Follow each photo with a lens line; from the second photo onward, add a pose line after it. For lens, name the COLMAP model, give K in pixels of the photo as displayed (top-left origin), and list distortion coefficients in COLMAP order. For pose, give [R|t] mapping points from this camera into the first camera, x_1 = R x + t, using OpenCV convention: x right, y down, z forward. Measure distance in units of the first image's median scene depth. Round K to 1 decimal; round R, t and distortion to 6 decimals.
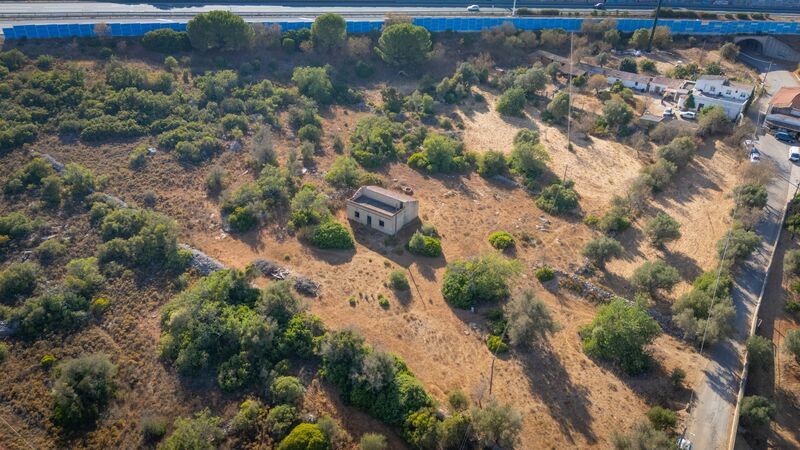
lens RADIAL K [[585.9, 0, 398.8], [0, 585.9, 227.6], [0, 0, 1]] dist [0.074816, -0.066045]
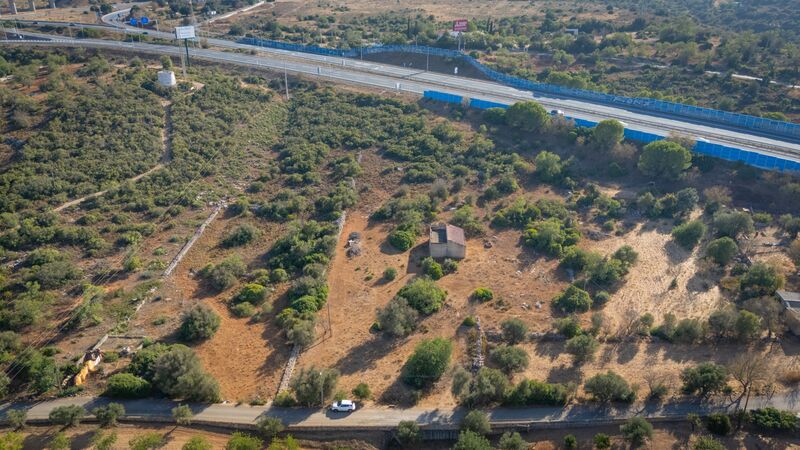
lens RADIAL K [[585.9, 0, 398.8], [0, 585.9, 227.6], [0, 0, 1]] dist [0.074816, -0.066045]
pose [[0.534242, 0.332198, -0.777322, 0.957273], [-0.433951, 0.896912, 0.085058, -0.128552], [0.725446, 0.291878, 0.623326, 0.033659]]
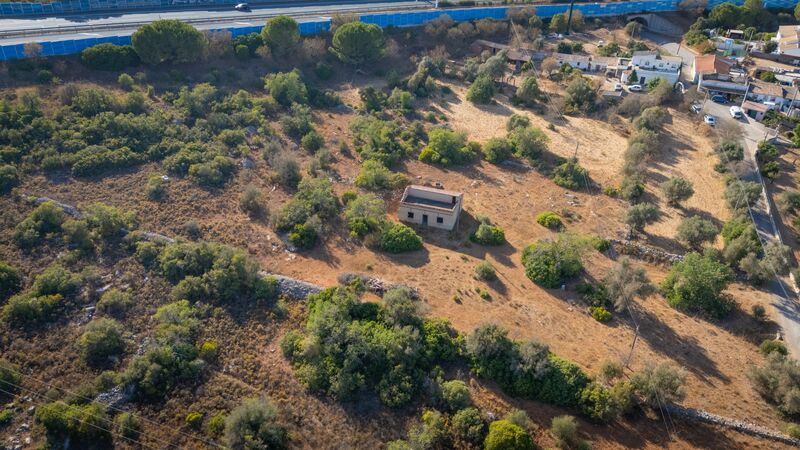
lens RADIAL K [[585.9, 0, 398.8], [0, 585.9, 227.6], [0, 0, 1]] dist [0.074816, -0.066045]
pose [[0.959970, -0.145189, 0.239538, -0.318754], [0.143284, 0.989354, 0.025443, -0.028392], [-0.240682, 0.009897, 0.970554, 0.035644]]
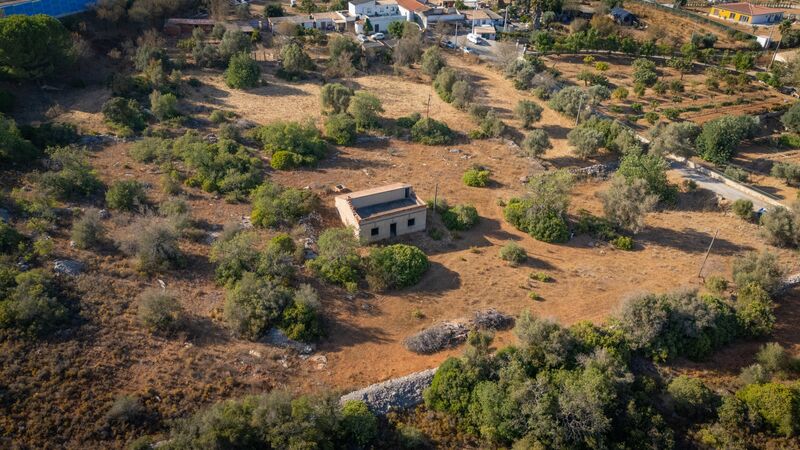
lens RADIAL K [[585.9, 0, 398.8], [0, 585.9, 227.6], [0, 0, 1]] dist [0.074816, -0.066045]
pose [[0.482588, -0.468173, 0.740218, -0.569090], [0.445774, 0.858784, 0.252539, -0.189512], [-0.753919, 0.208098, 0.623138, 0.499823]]
